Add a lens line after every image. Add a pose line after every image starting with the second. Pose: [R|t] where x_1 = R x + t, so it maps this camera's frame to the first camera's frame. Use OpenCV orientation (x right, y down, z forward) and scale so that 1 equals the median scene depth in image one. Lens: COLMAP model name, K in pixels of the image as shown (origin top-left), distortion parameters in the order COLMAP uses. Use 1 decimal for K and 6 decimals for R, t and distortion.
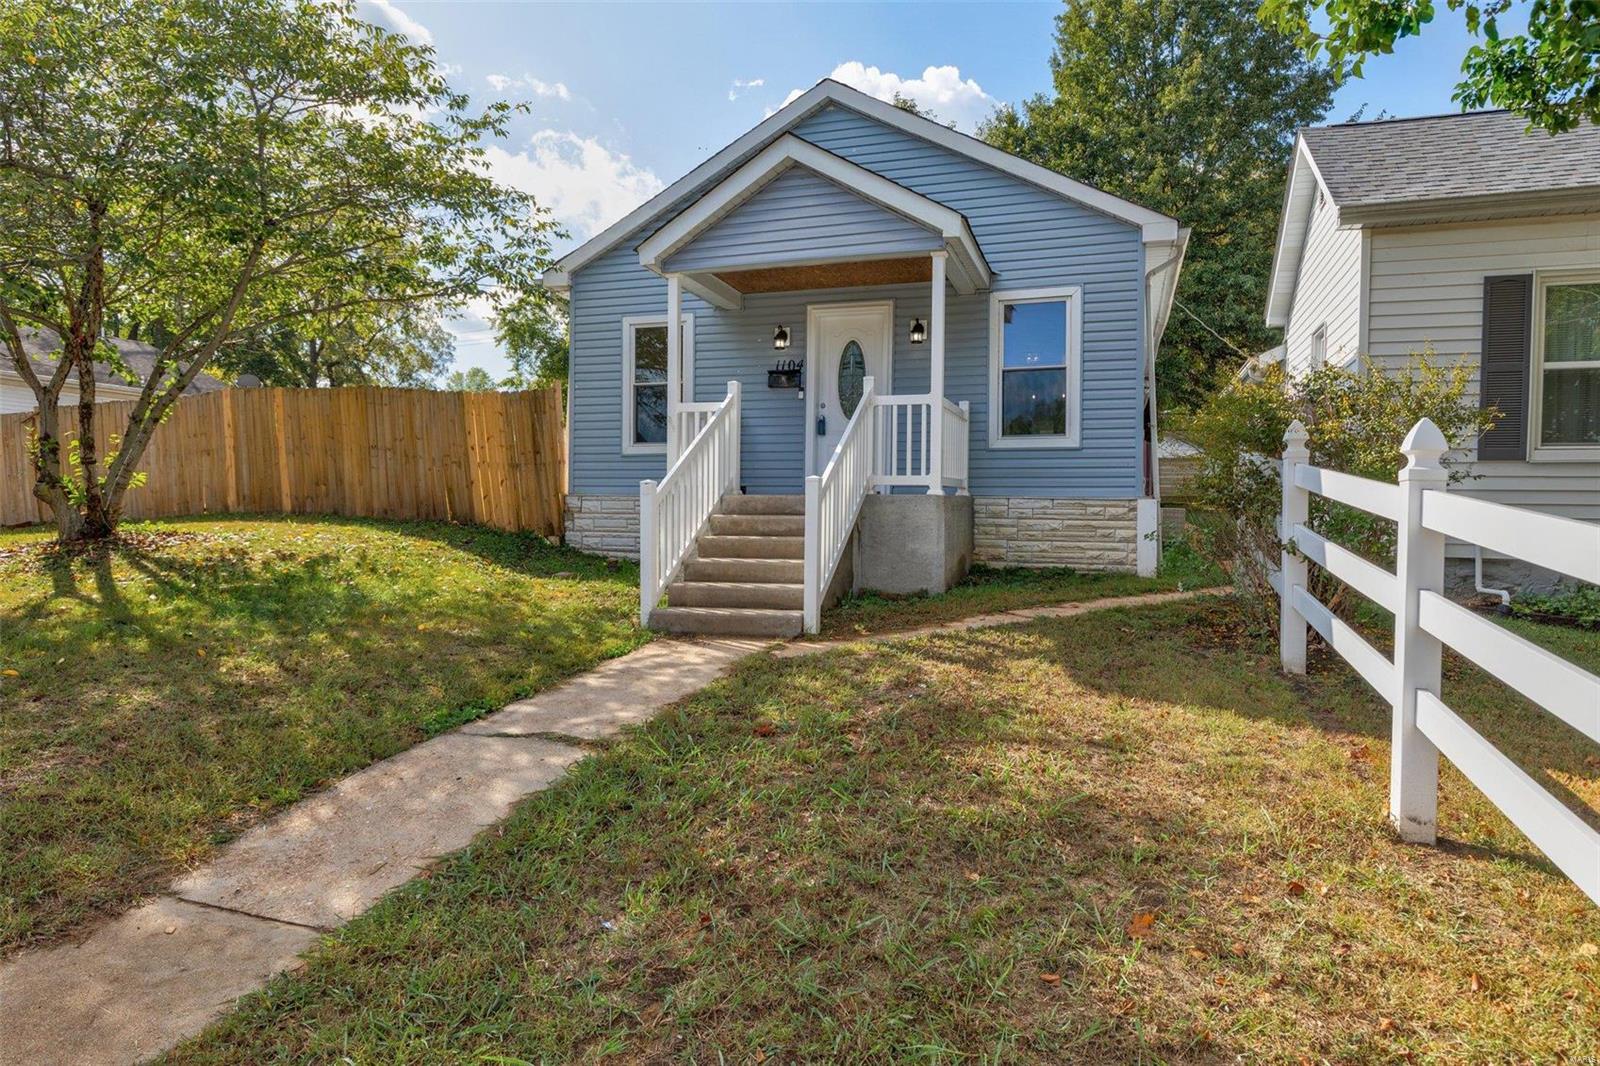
lens RADIAL K [[928.2, 0, 800.0], [0, 928.2, 533.0], [0, 0, 1]] dist [0.000324, 0.001237]
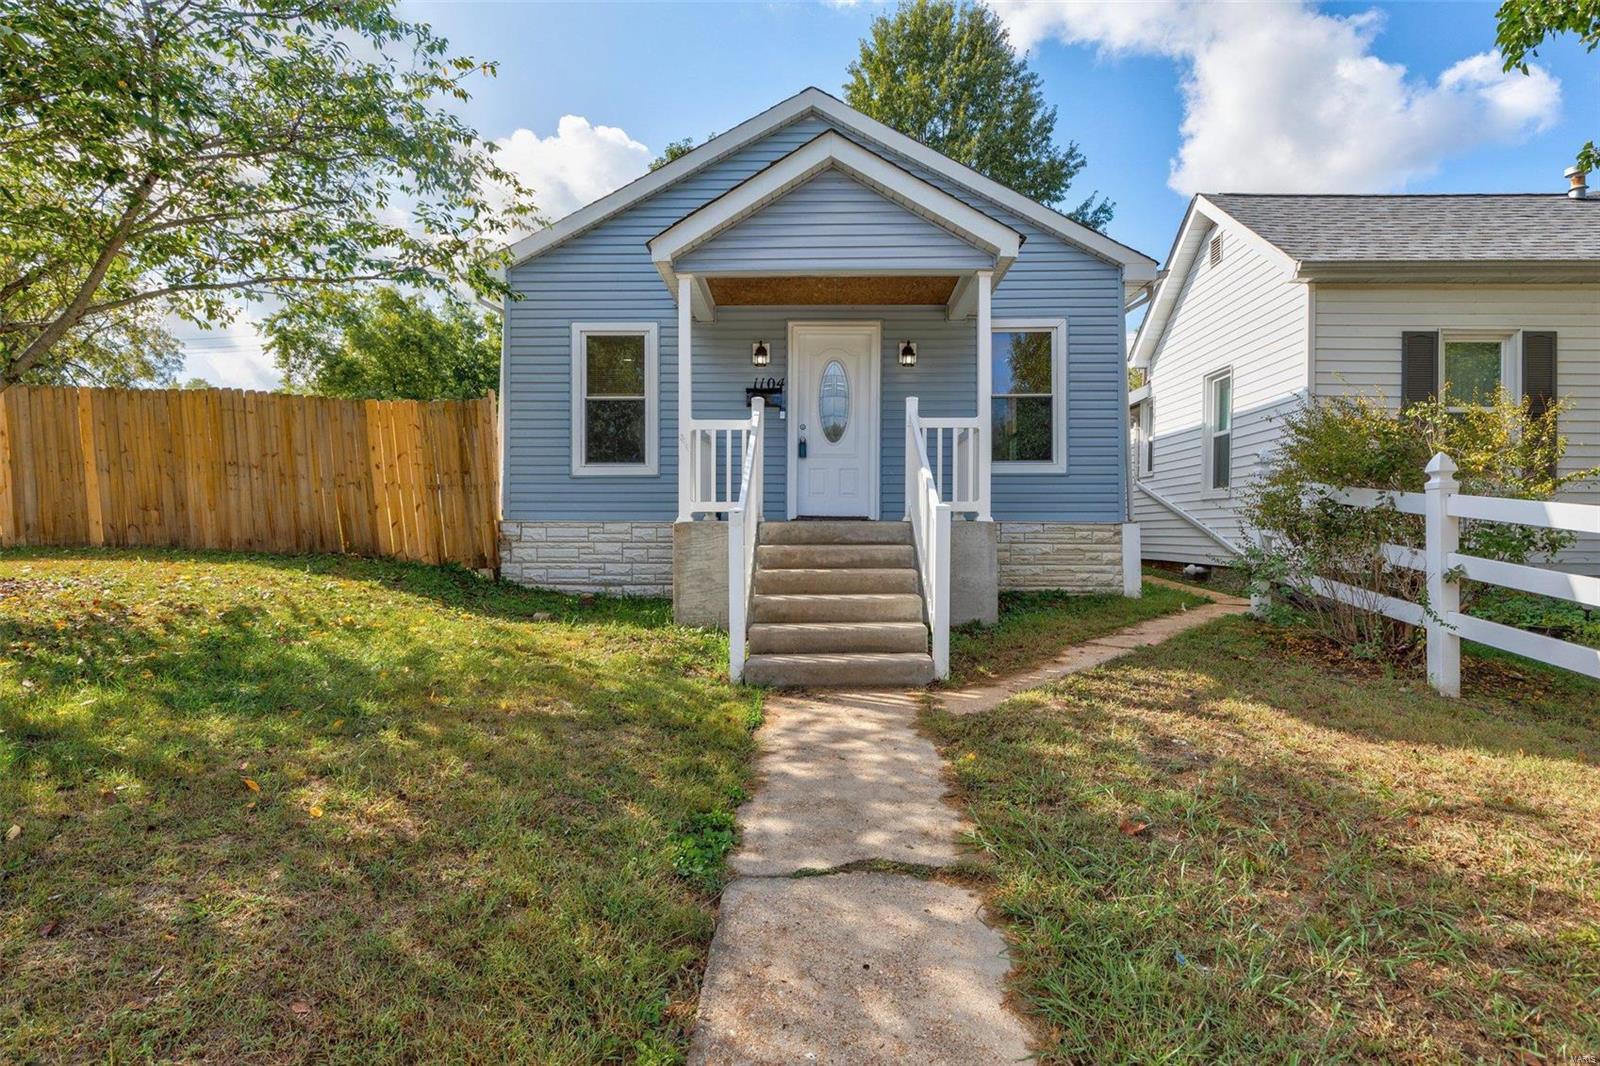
lens RADIAL K [[842.7, 0, 800.0], [0, 842.7, 533.0], [0, 0, 1]] dist [-0.003880, -0.000747]
pose [[0.955588, -0.010786, 0.294509, -0.236624], [0.015407, 0.999792, -0.013374, -0.016430], [-0.294303, 0.017318, 0.955555, 0.173561]]
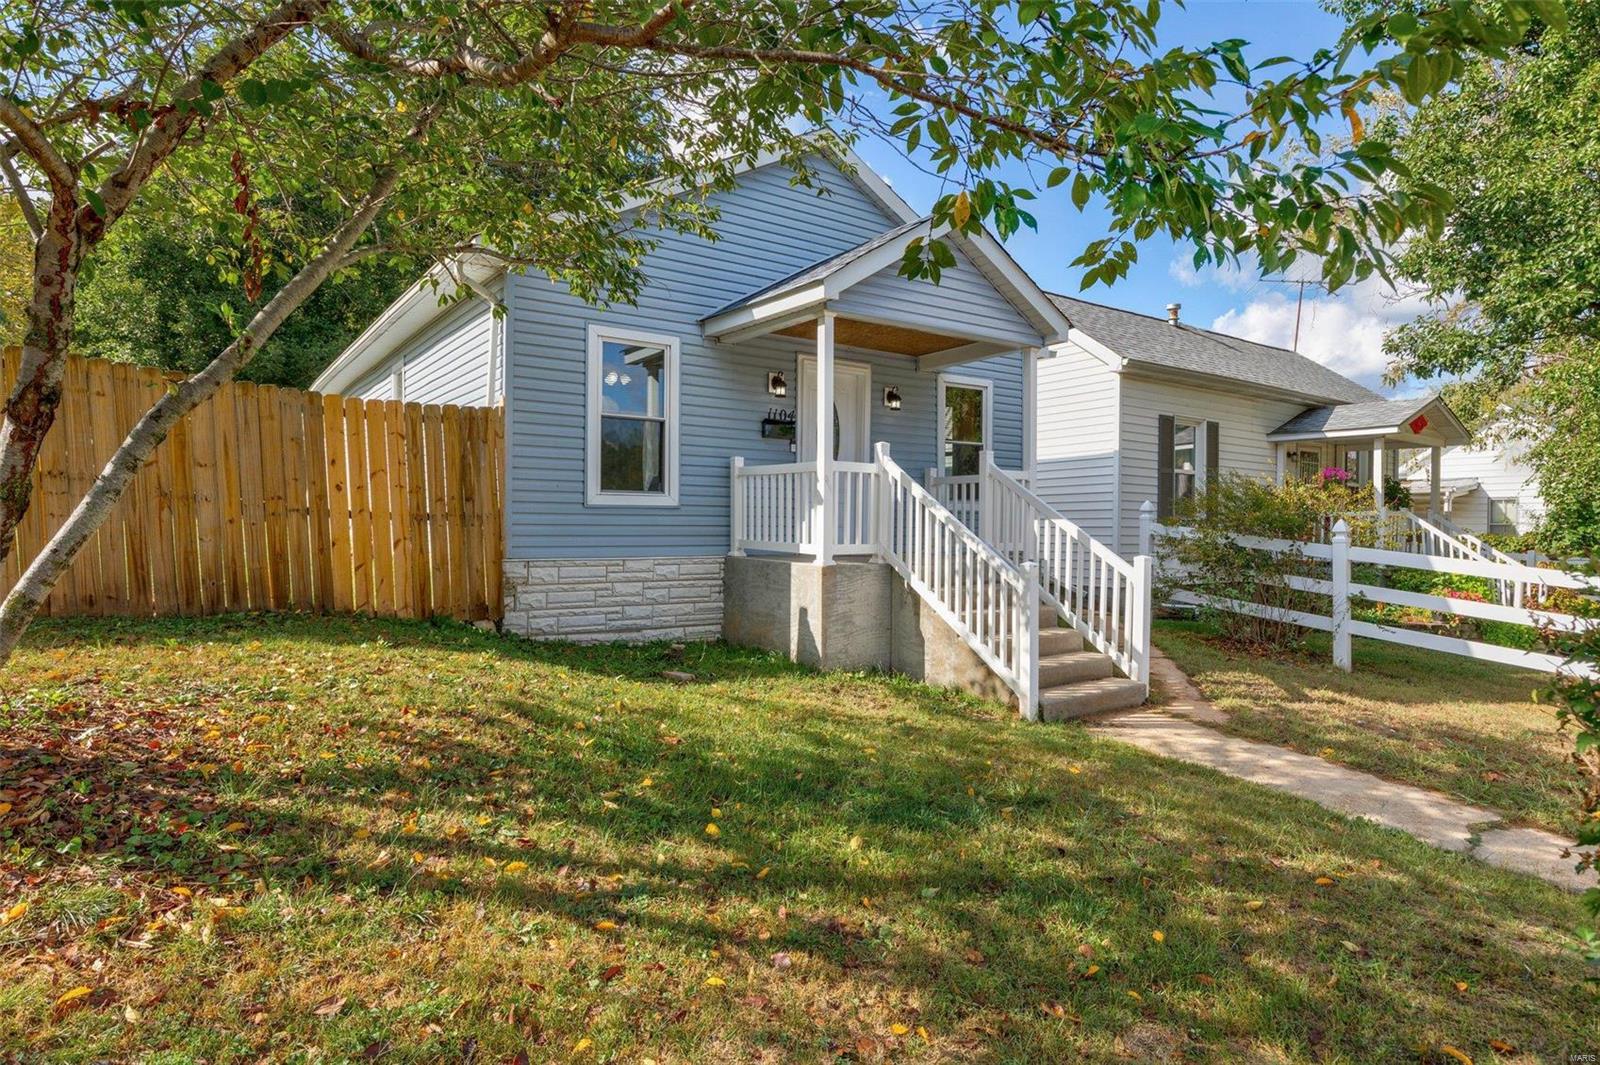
lens RADIAL K [[883.3, 0, 800.0], [0, 883.3, 532.5], [0, 0, 1]] dist [-0.005029, -0.000752]
pose [[0.595027, -0.012528, 0.803608, -0.713385], [0.016604, 0.999857, 0.003294, -0.065974], [-0.803534, 0.011383, 0.595150, 0.462923]]
